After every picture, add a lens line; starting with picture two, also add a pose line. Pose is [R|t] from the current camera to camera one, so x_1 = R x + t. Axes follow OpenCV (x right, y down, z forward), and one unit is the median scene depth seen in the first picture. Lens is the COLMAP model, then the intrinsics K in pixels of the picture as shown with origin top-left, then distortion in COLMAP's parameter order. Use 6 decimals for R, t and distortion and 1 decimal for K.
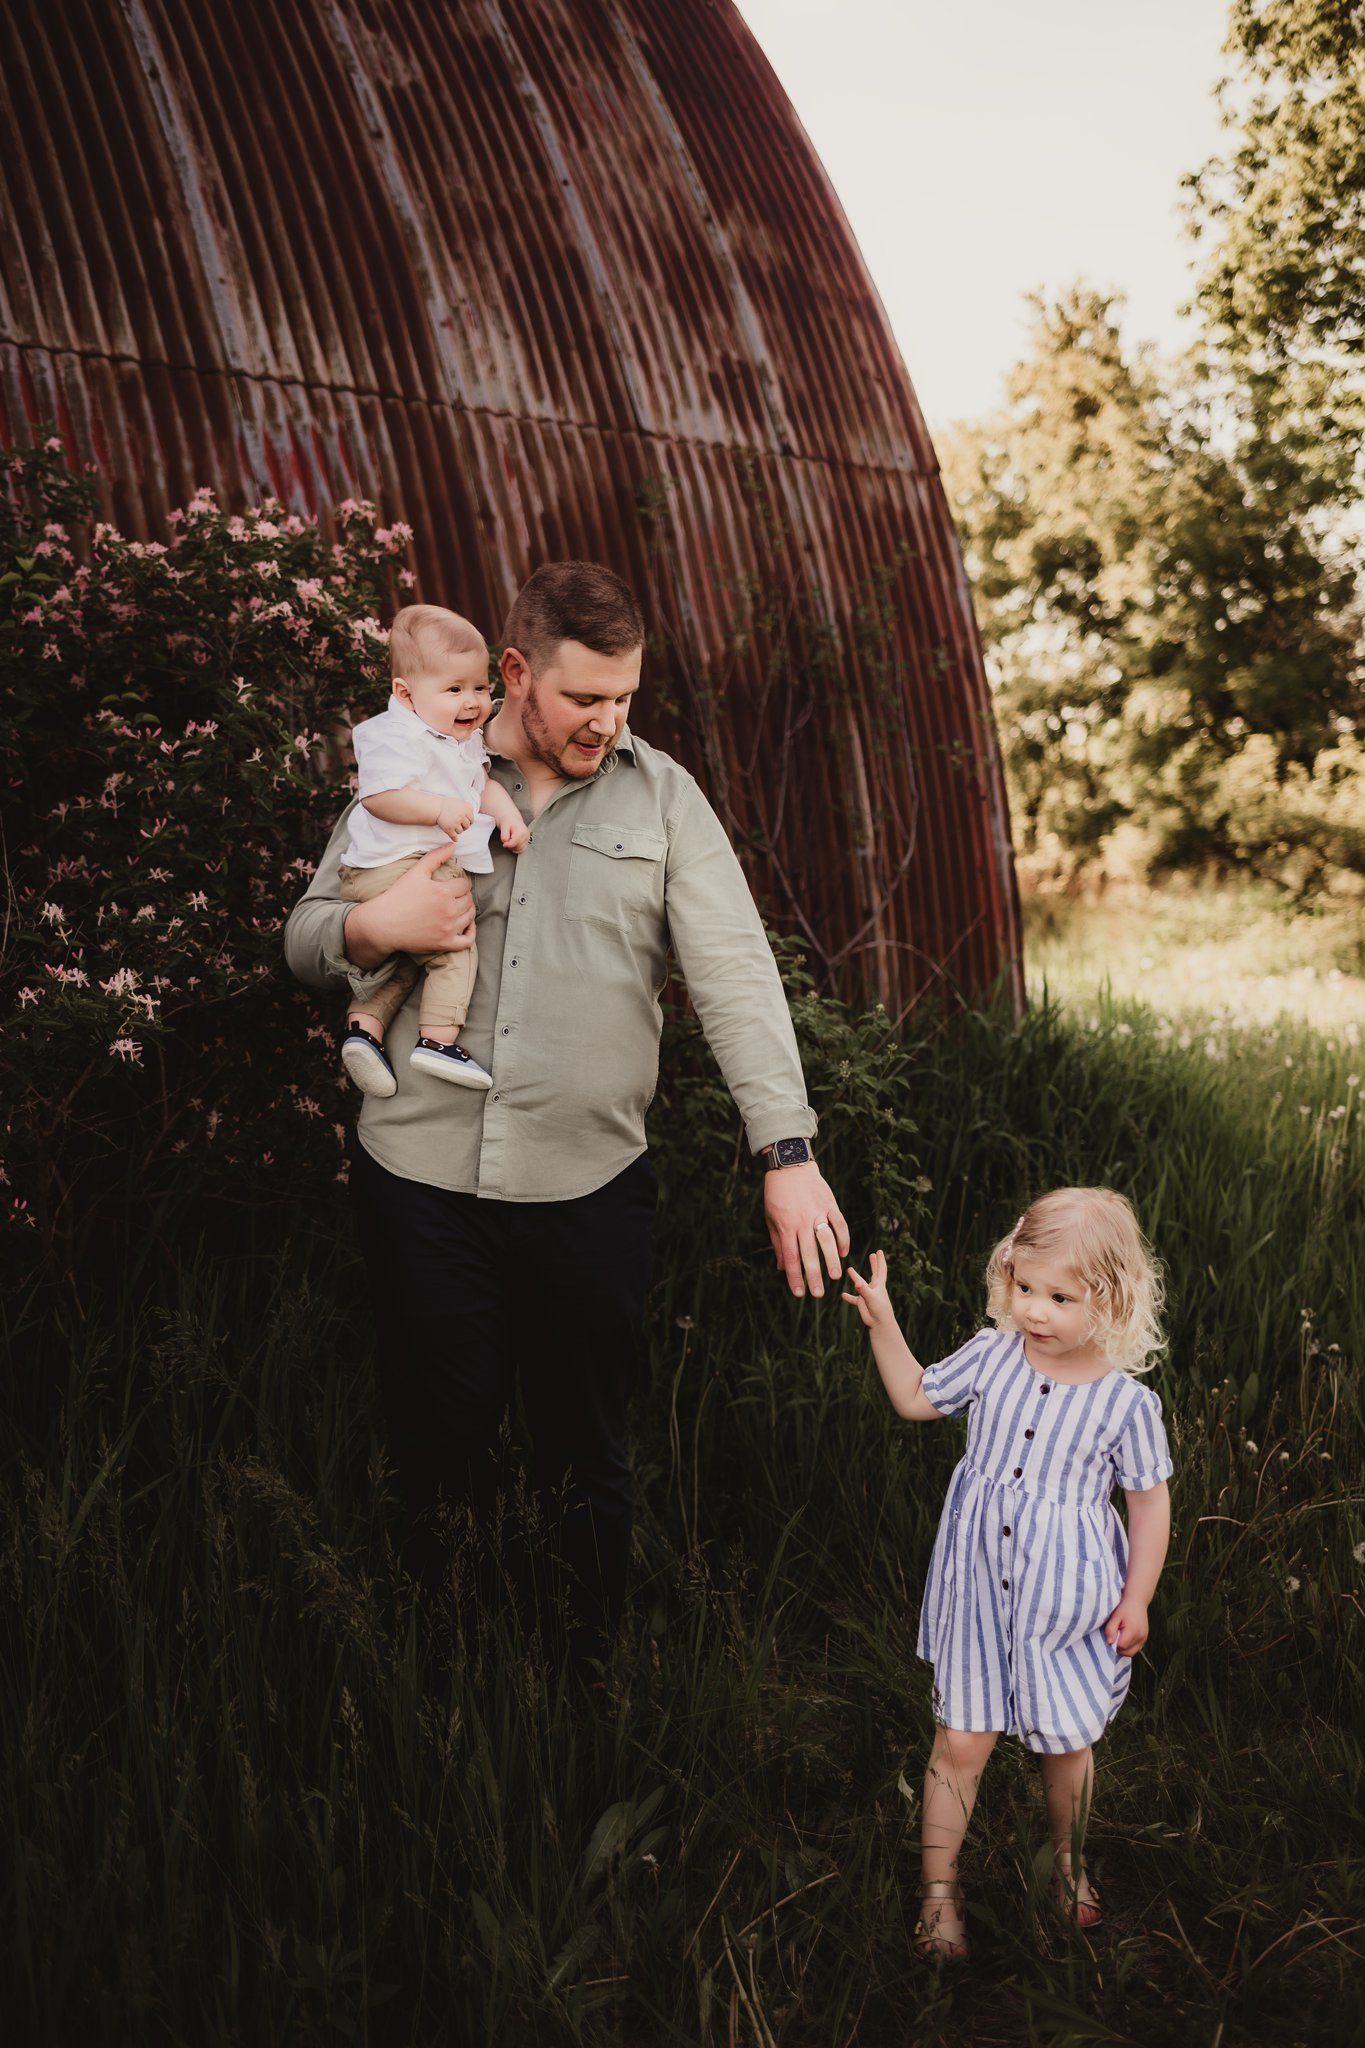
lens RADIAL K [[1986.1, 0, 689.7], [0, 1986.1, 1007.4], [0, 0, 1]] dist [0.011342, -0.004084]
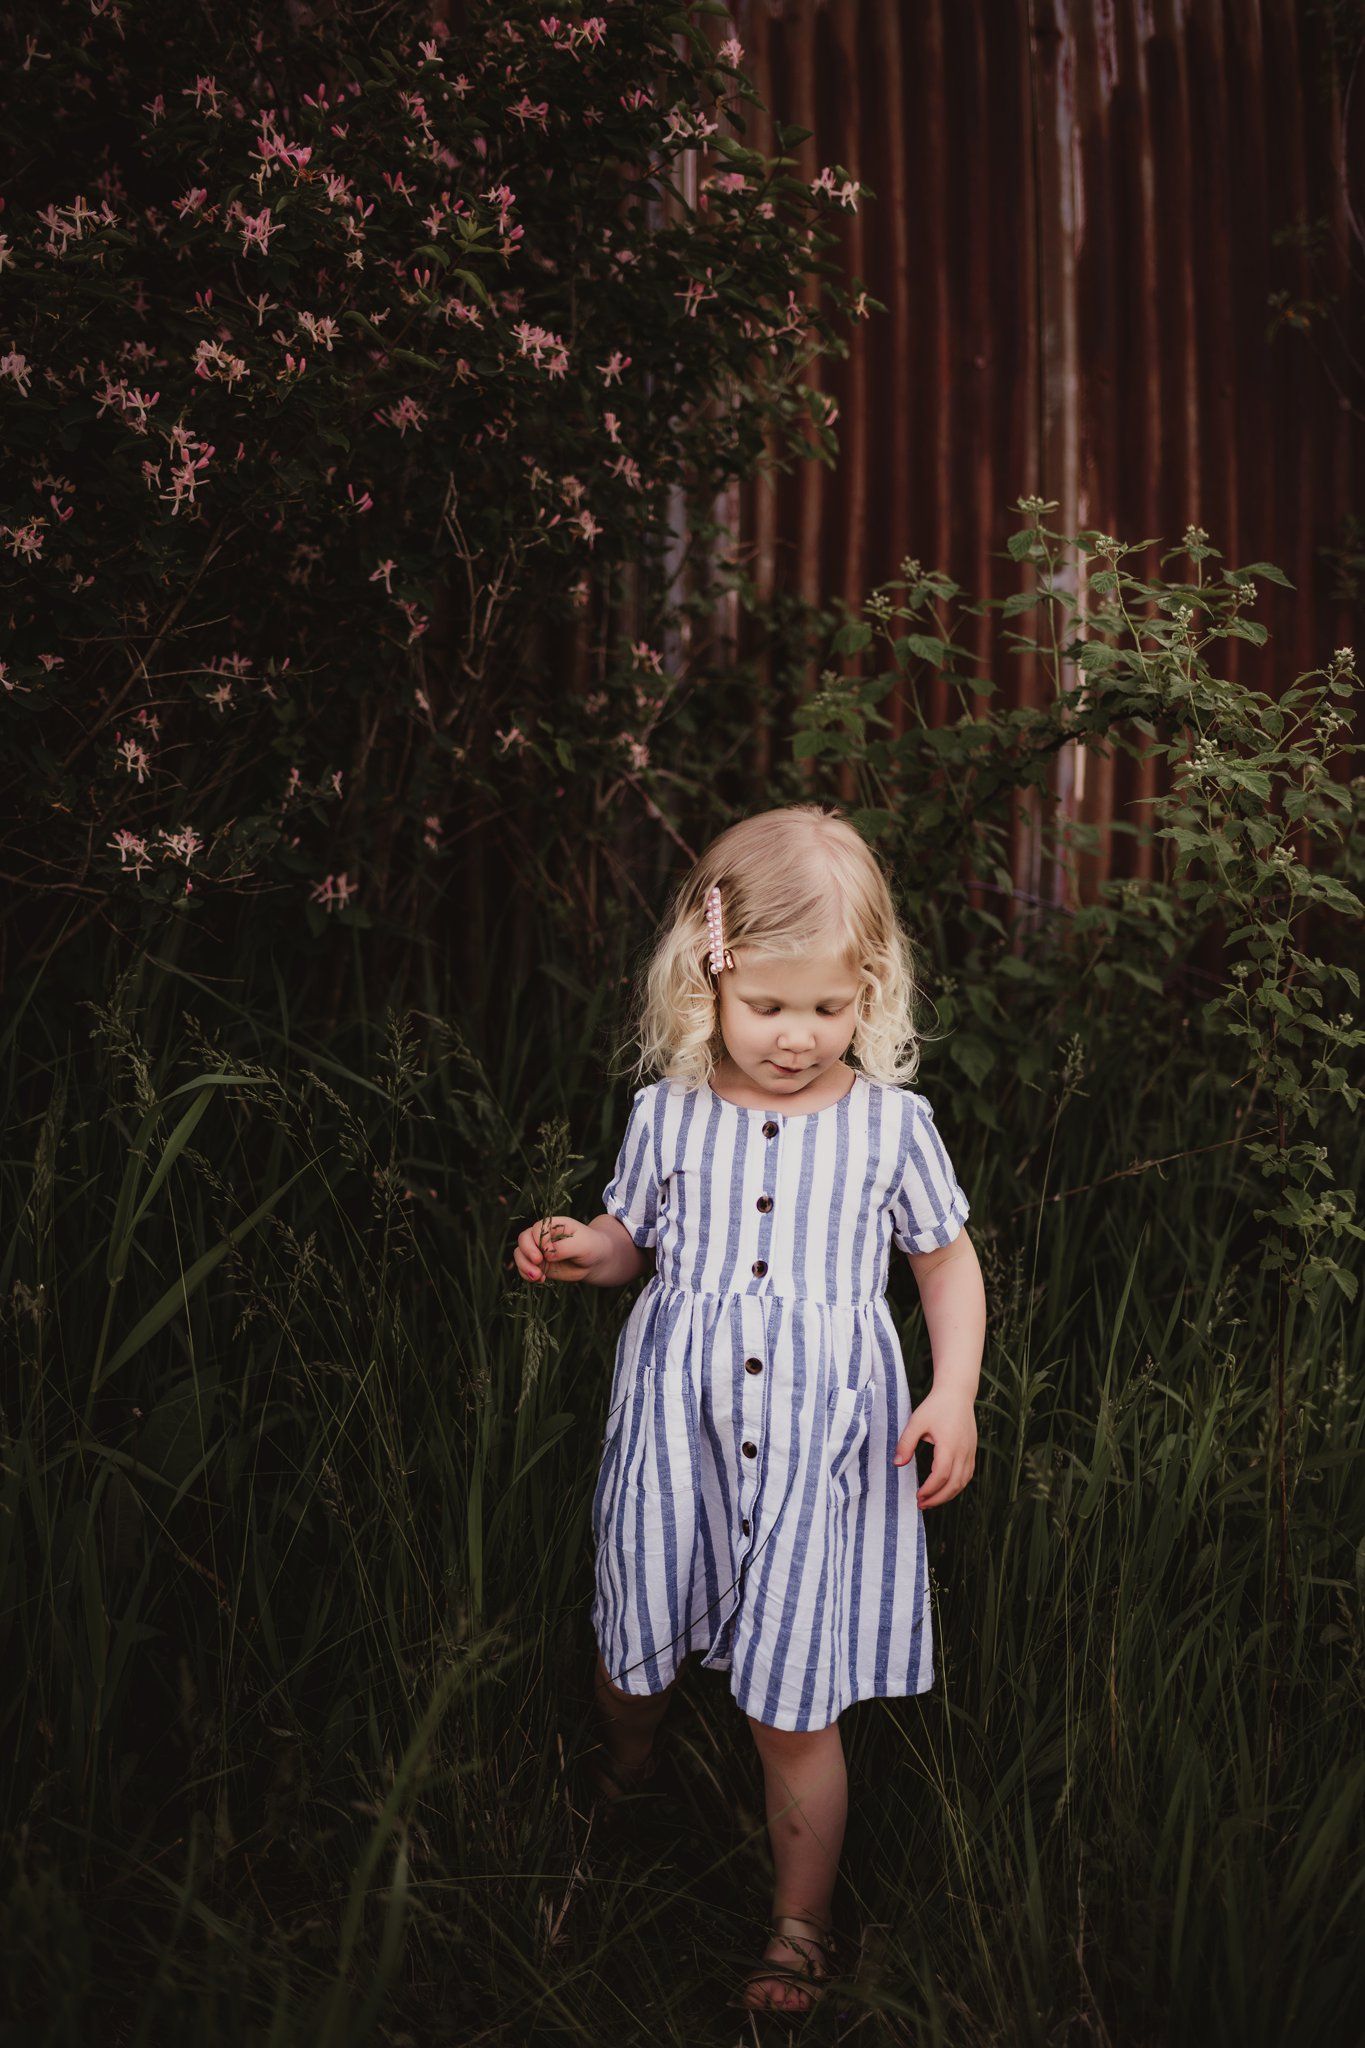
lens RADIAL K [[1992.8, 0, 677.8], [0, 1992.8, 1043.2], [0, 0, 1]] dist [0.006869, -0.016428]
pose [[0.866525, 0.121405, -0.484145, 0.132959], [-0.120534, 0.992158, 0.033063, 0.062290], [0.484362, 0.029706, 0.874363, 0.360333]]
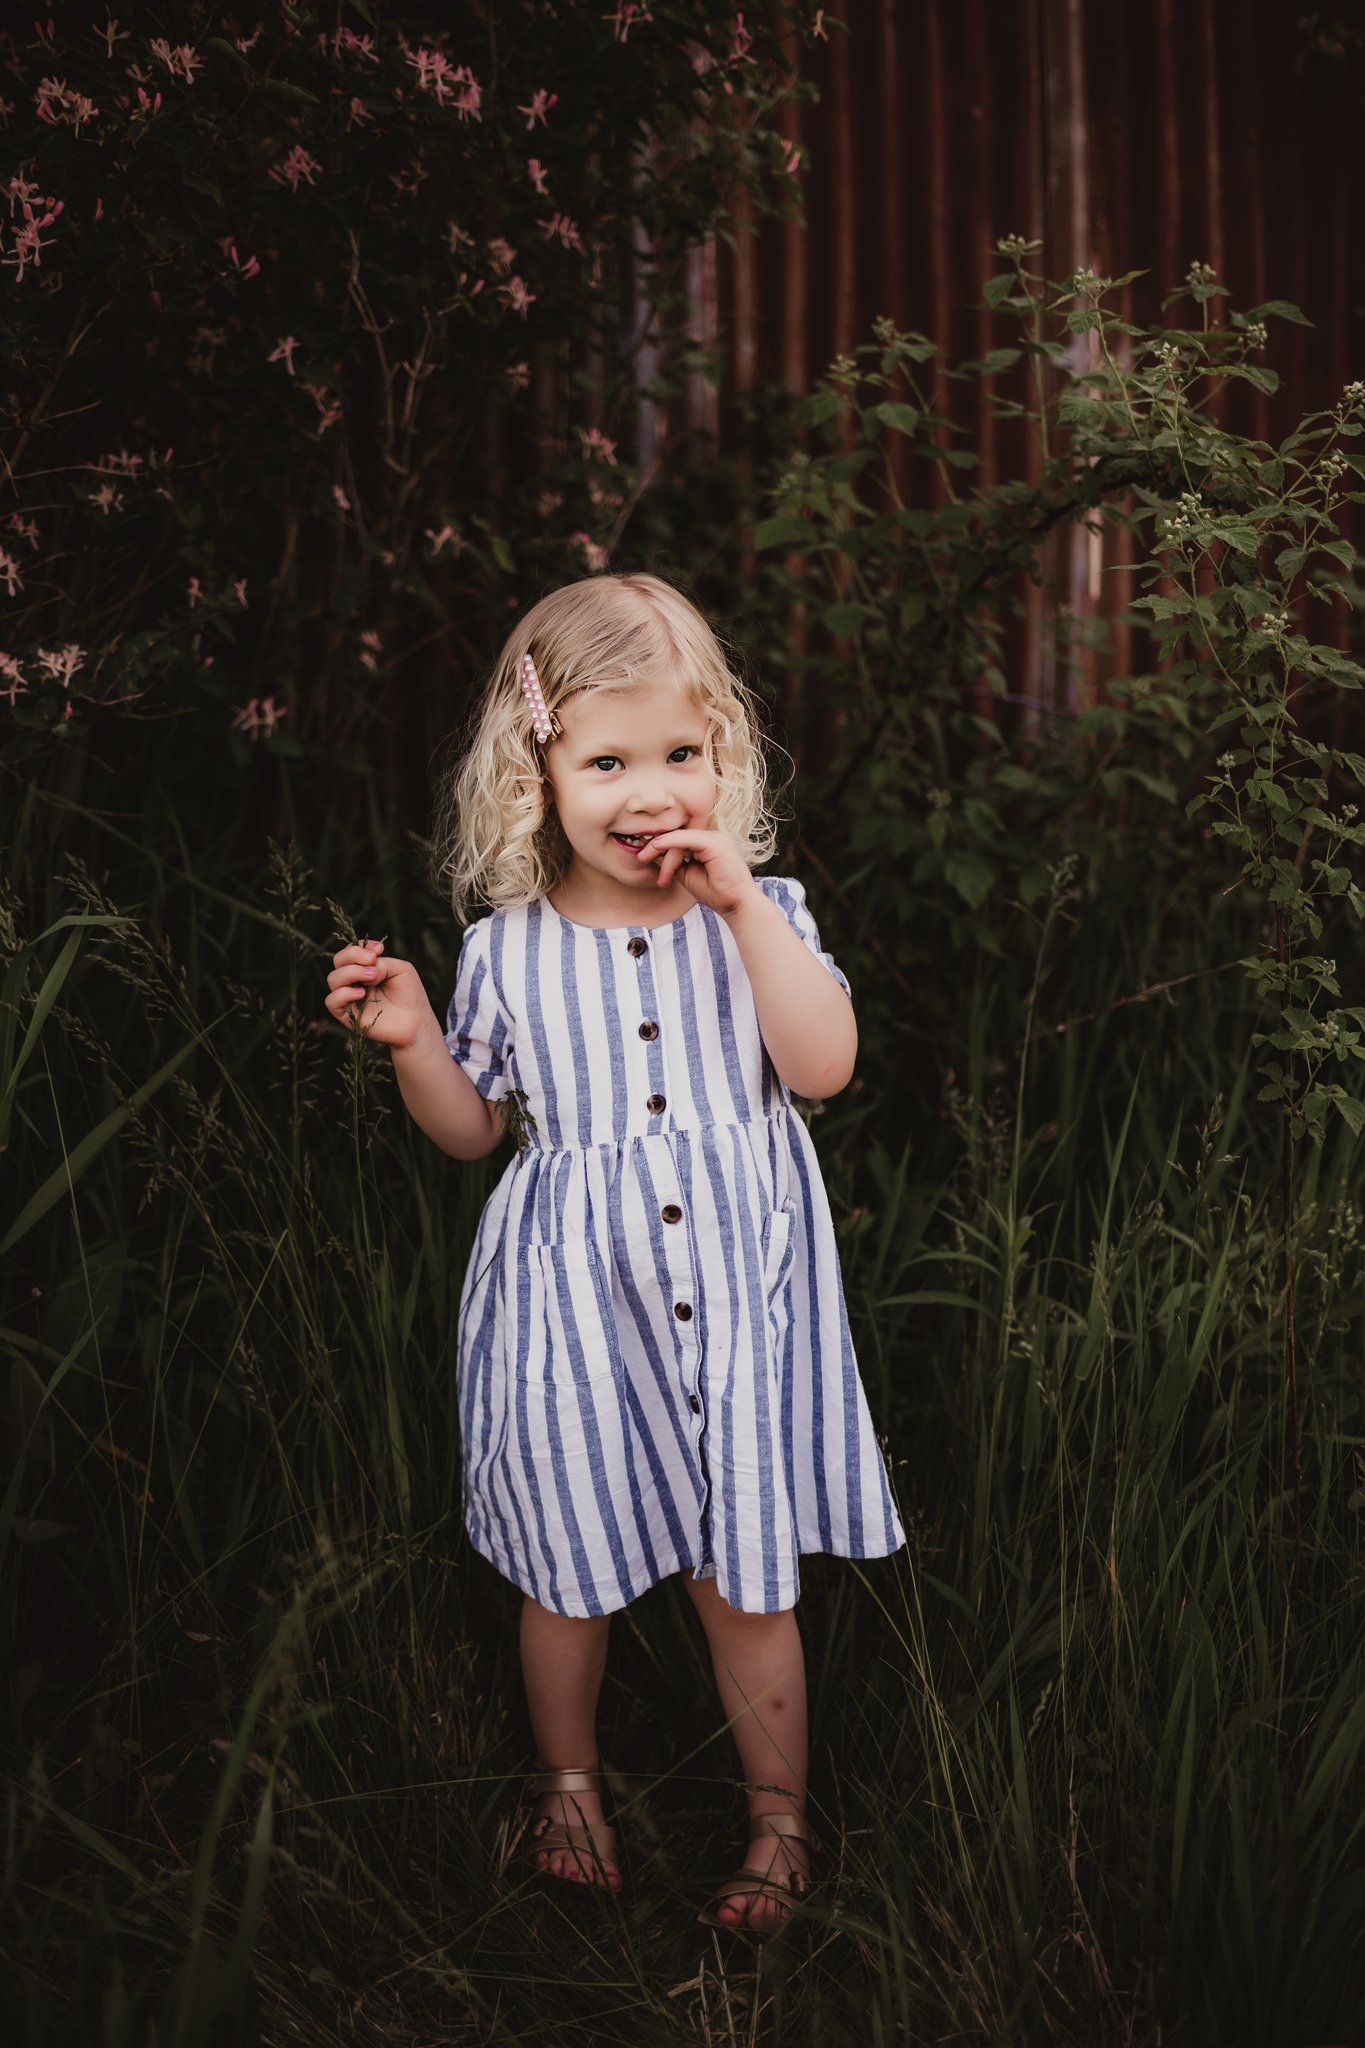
lens RADIAL K [[2002.1, 0, 682.5], [0, 2002.1, 1024.0], [0, 0, 1]] dist [0.011248, -0.001661]
pose [[0.858913, 0.129136, -0.495573, 0.131494], [-0.088278, 0.990534, 0.105113, 0.063926], [0.504456, -0.046535, 0.862183, 0.395251]]
